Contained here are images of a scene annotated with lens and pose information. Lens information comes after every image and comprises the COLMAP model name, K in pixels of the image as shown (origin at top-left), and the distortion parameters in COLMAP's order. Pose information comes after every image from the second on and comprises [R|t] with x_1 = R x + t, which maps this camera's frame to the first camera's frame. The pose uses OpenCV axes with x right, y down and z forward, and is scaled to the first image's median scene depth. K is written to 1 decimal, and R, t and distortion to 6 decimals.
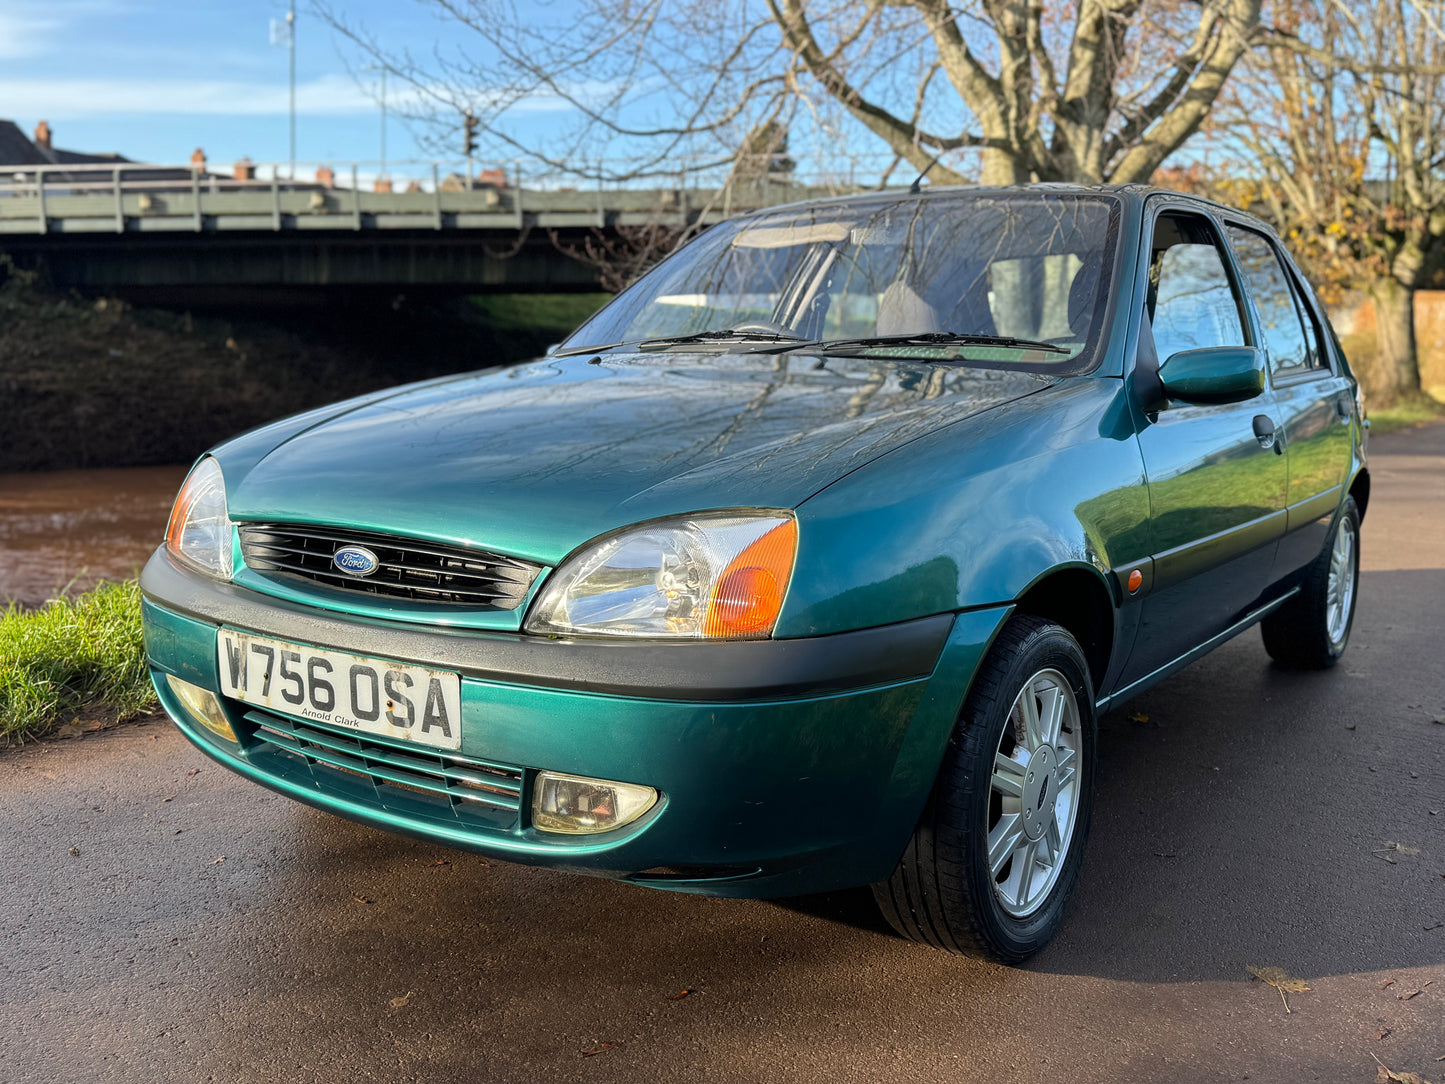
lens RADIAL K [[1316.4, 0, 698.9], [0, 1316.4, 544.8], [0, 0, 1]] dist [0.159822, -0.292640]
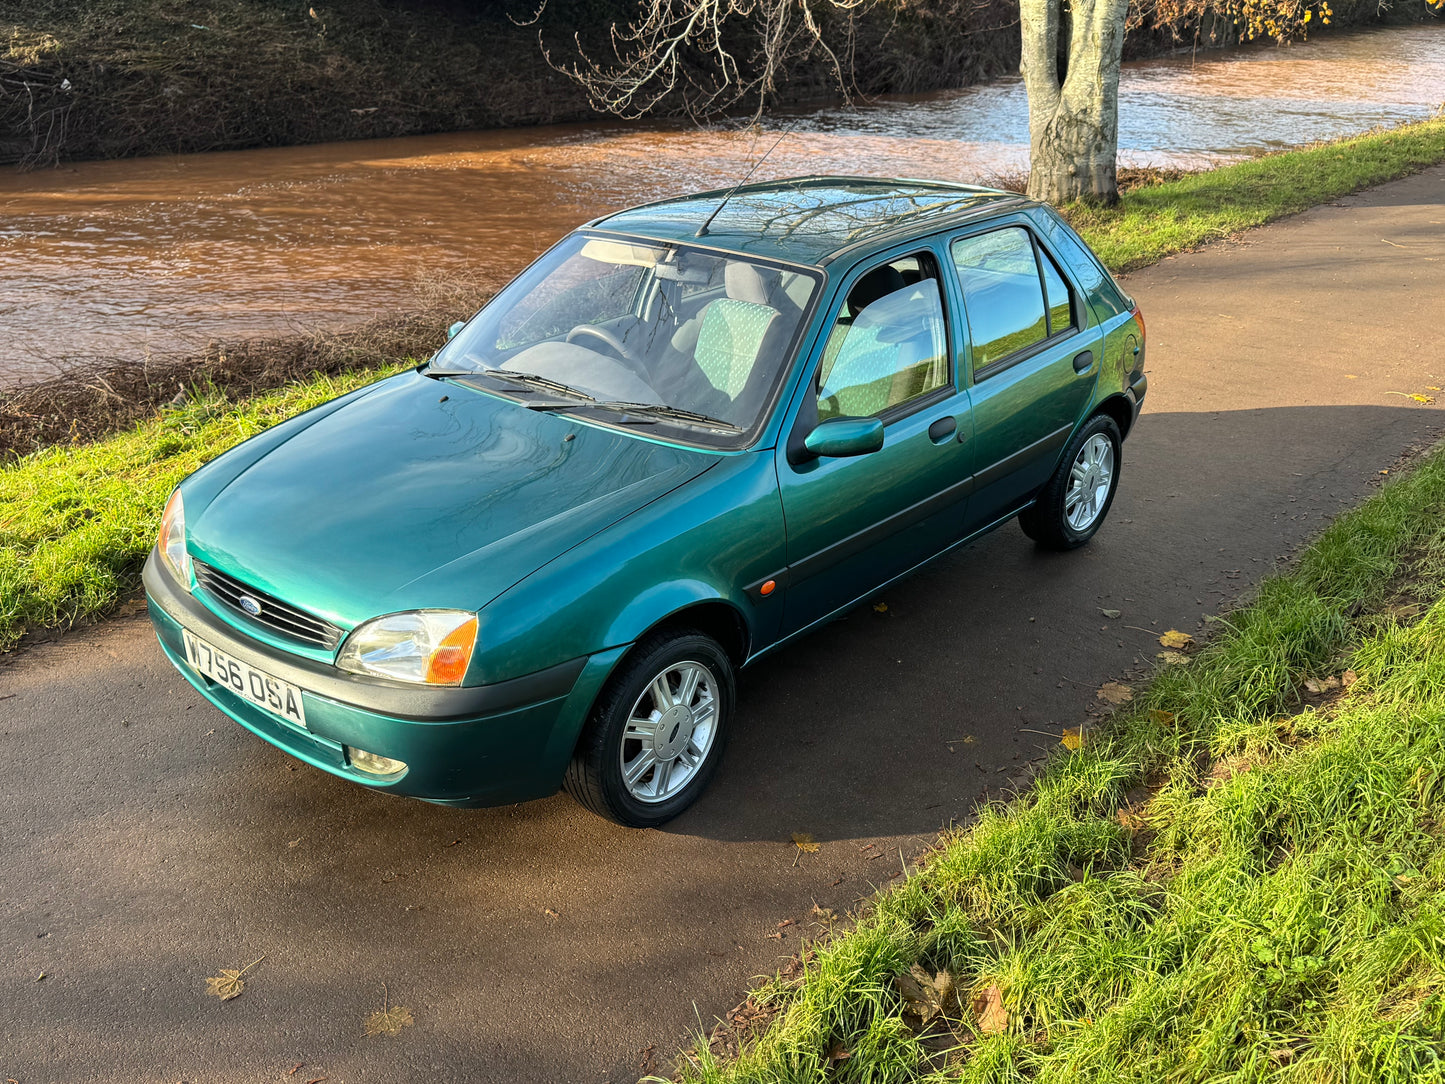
lens RADIAL K [[1343.4, 0, 722.5], [0, 1343.4, 542.0], [0, 0, 1]] dist [0.006996, 0.028552]
pose [[0.997746, 0.021628, -0.063525, 0.443216], [-0.005037, 0.968103, 0.250502, -0.491437], [0.066916, -0.249617, 0.966030, -0.587590]]
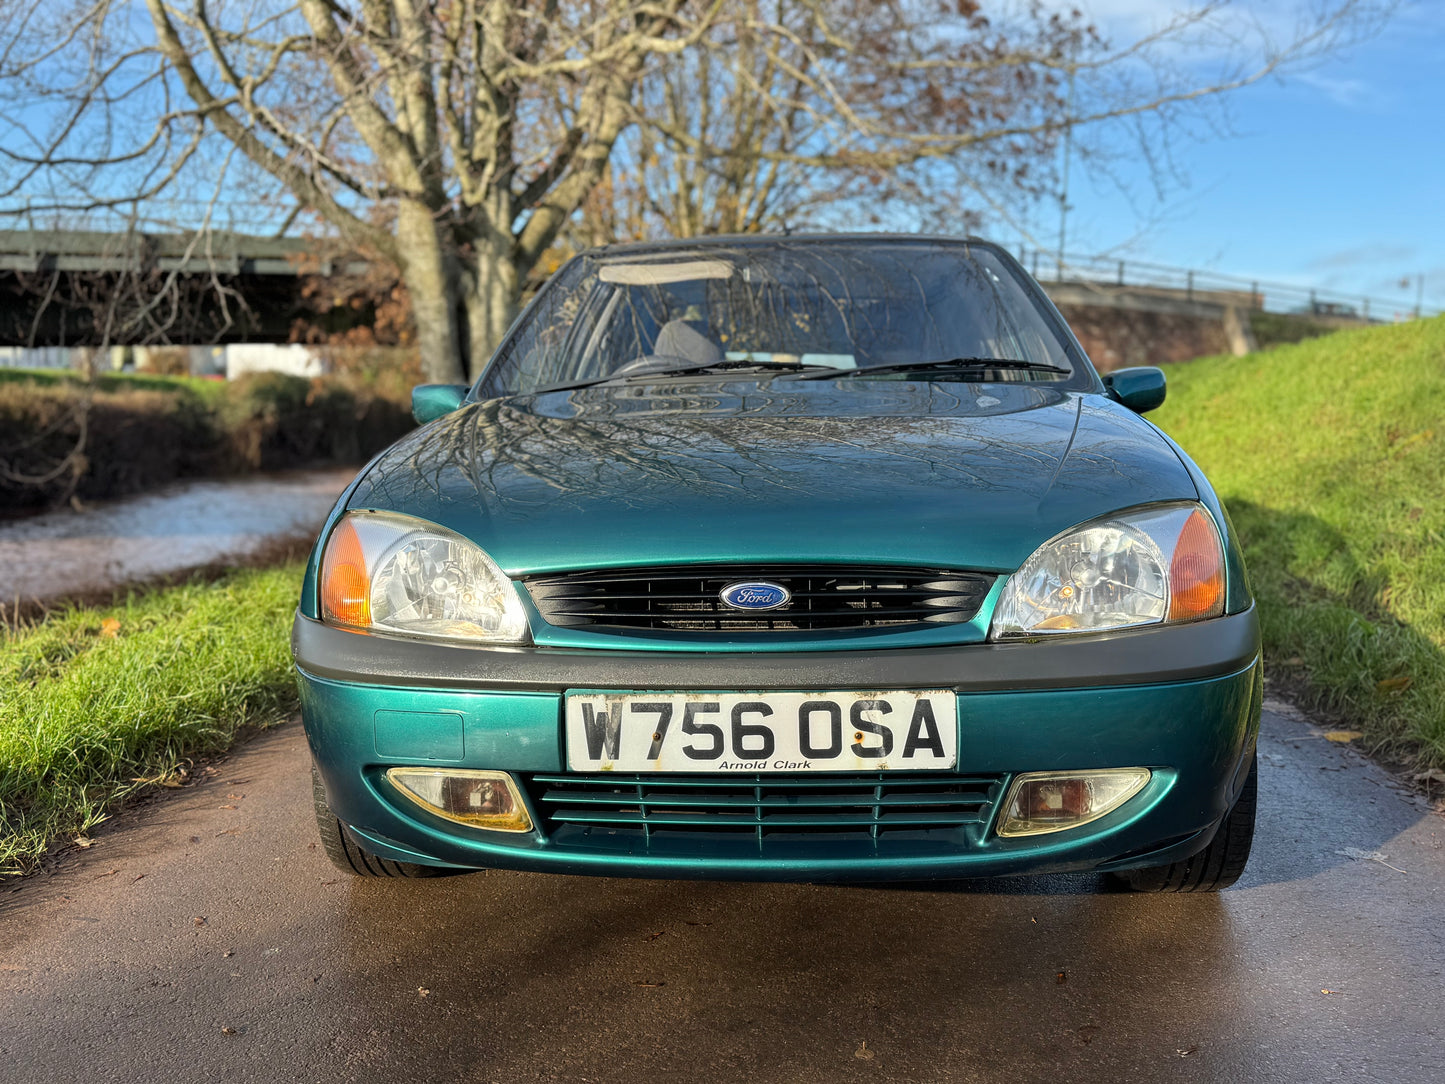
lens RADIAL K [[1343.4, 0, 722.5], [0, 1343.4, 542.0], [0, 0, 1]] dist [0.006996, 0.028552]
pose [[0.855281, -0.079305, 0.512060, -0.747736], [0.101798, 0.994677, -0.015982, -0.012299], [-0.508067, 0.065796, 0.858801, 0.197913]]
